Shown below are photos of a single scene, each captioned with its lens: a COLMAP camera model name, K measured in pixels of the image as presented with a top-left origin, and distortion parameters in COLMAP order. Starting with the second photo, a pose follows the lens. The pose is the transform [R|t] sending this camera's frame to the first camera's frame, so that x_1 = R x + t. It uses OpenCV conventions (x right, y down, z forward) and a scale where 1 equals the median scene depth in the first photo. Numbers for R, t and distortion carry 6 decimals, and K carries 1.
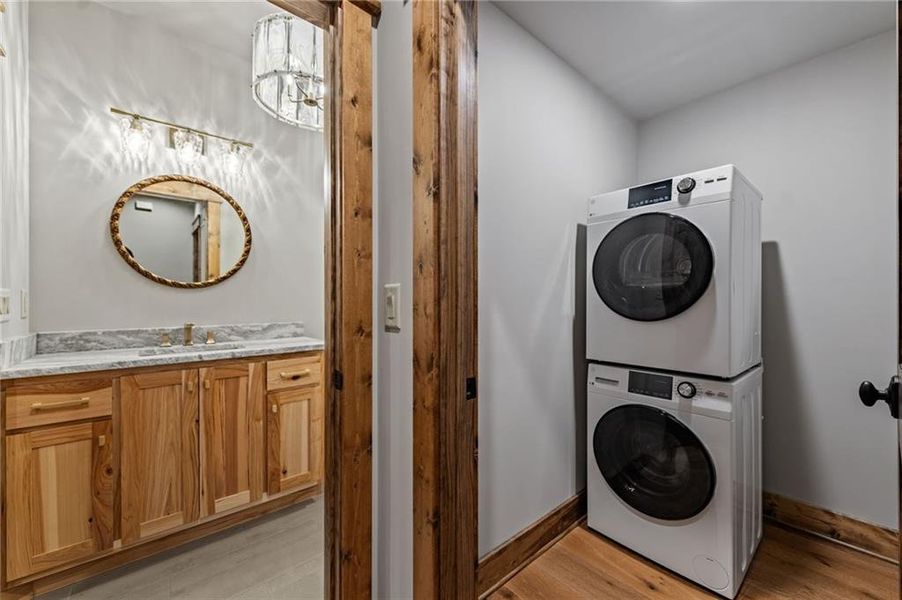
lens RADIAL K [[350.4, 0, 451.0], [0, 350.4, 300.0], [0, 0, 1]] dist [0.000501, -0.000316]
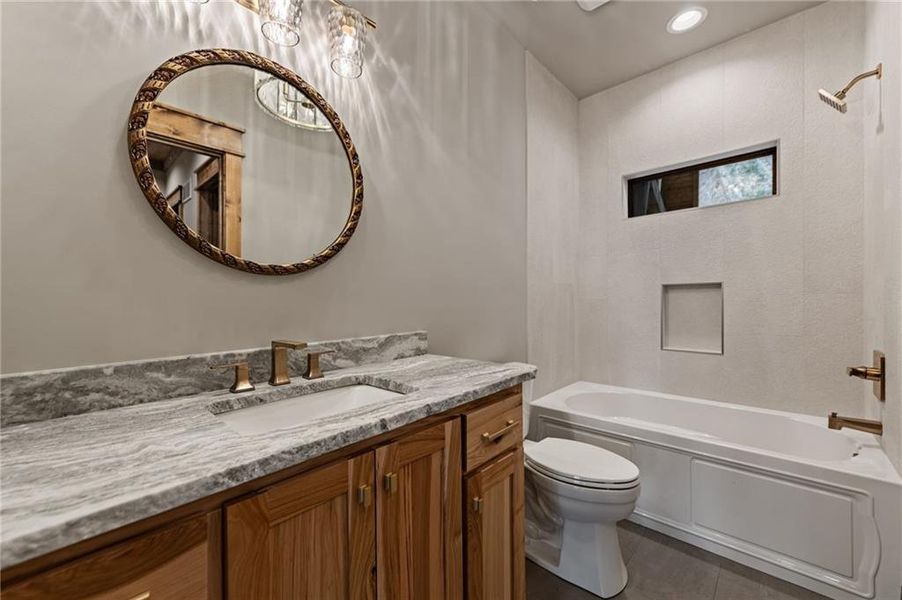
lens RADIAL K [[354.9, 0, 451.2], [0, 354.9, 296.9], [0, 0, 1]] dist [0.014129, -0.005787]
pose [[0.994513, -0.010927, 0.104044, -0.586471], [0.011256, 0.999933, -0.002576, 0.004785], [-0.104009, 0.003733, 0.994569, 0.476401]]
